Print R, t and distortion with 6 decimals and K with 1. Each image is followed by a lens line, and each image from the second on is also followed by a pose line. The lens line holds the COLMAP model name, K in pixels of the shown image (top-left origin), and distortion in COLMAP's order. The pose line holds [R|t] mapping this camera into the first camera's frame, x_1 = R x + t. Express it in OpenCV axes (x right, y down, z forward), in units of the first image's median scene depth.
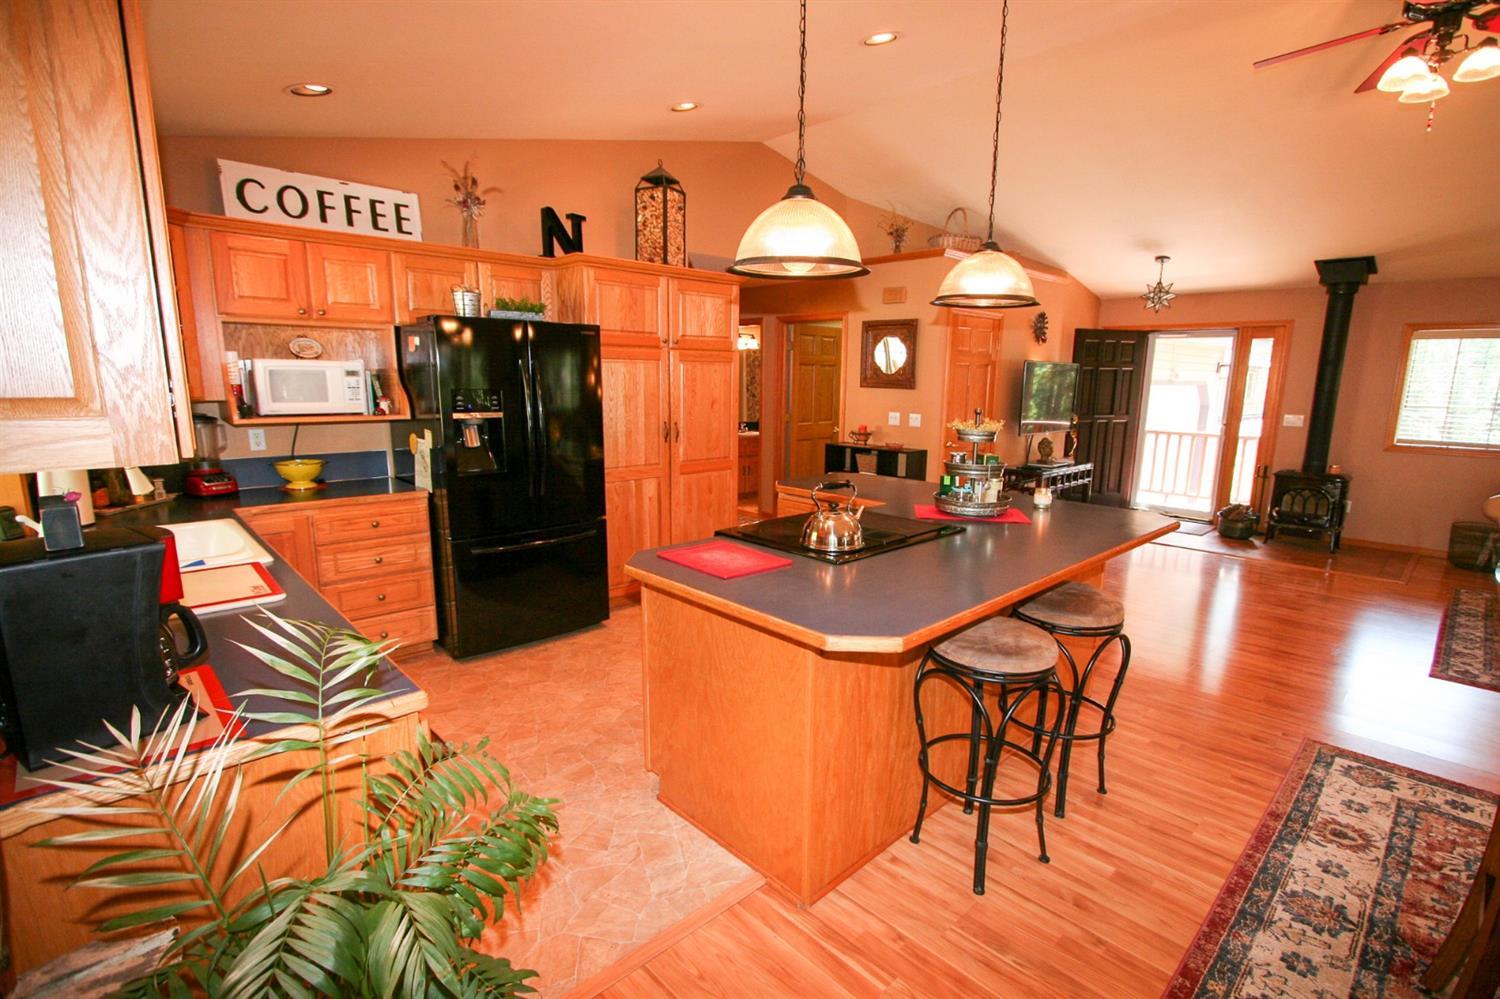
lens RADIAL K [[702.1, 0, 762.6], [0, 702.1, 513.3], [0, 0, 1]] dist [-0.022495, 0.004418]
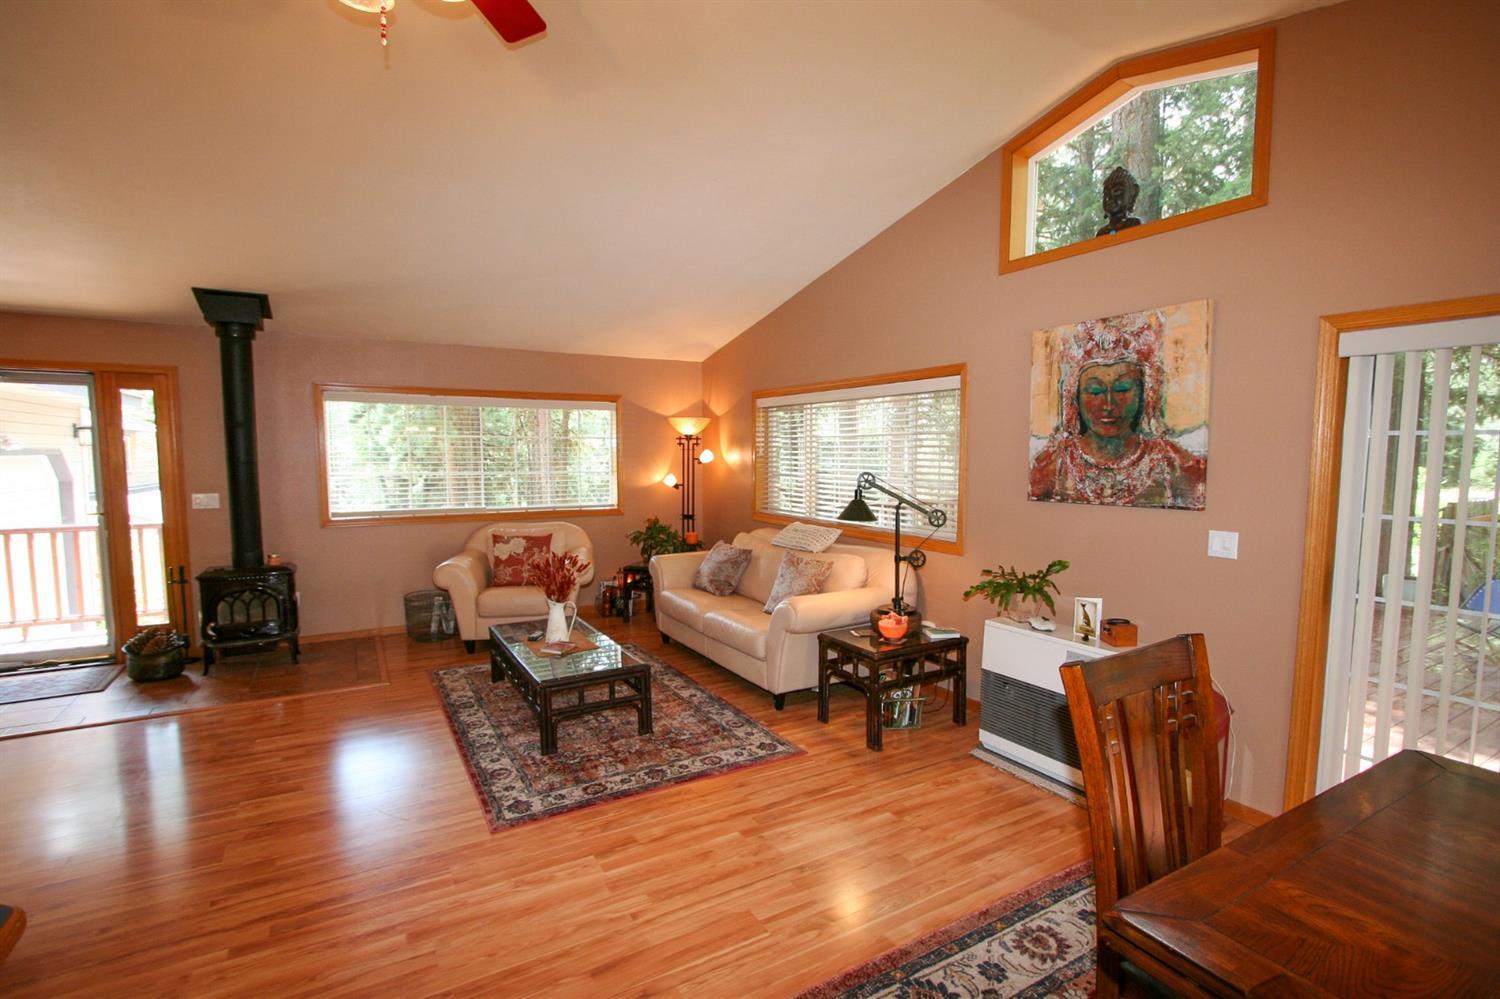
lens RADIAL K [[702.1, 0, 760.0], [0, 702.1, 514.6], [0, 0, 1]] dist [-0.022495, 0.004418]
pose [[0.223261, -0.097509, 0.969869, 0.194700], [0.184772, 0.981178, 0.056112, -0.057401], [-0.957086, 0.166677, 0.237075, 0.286061]]
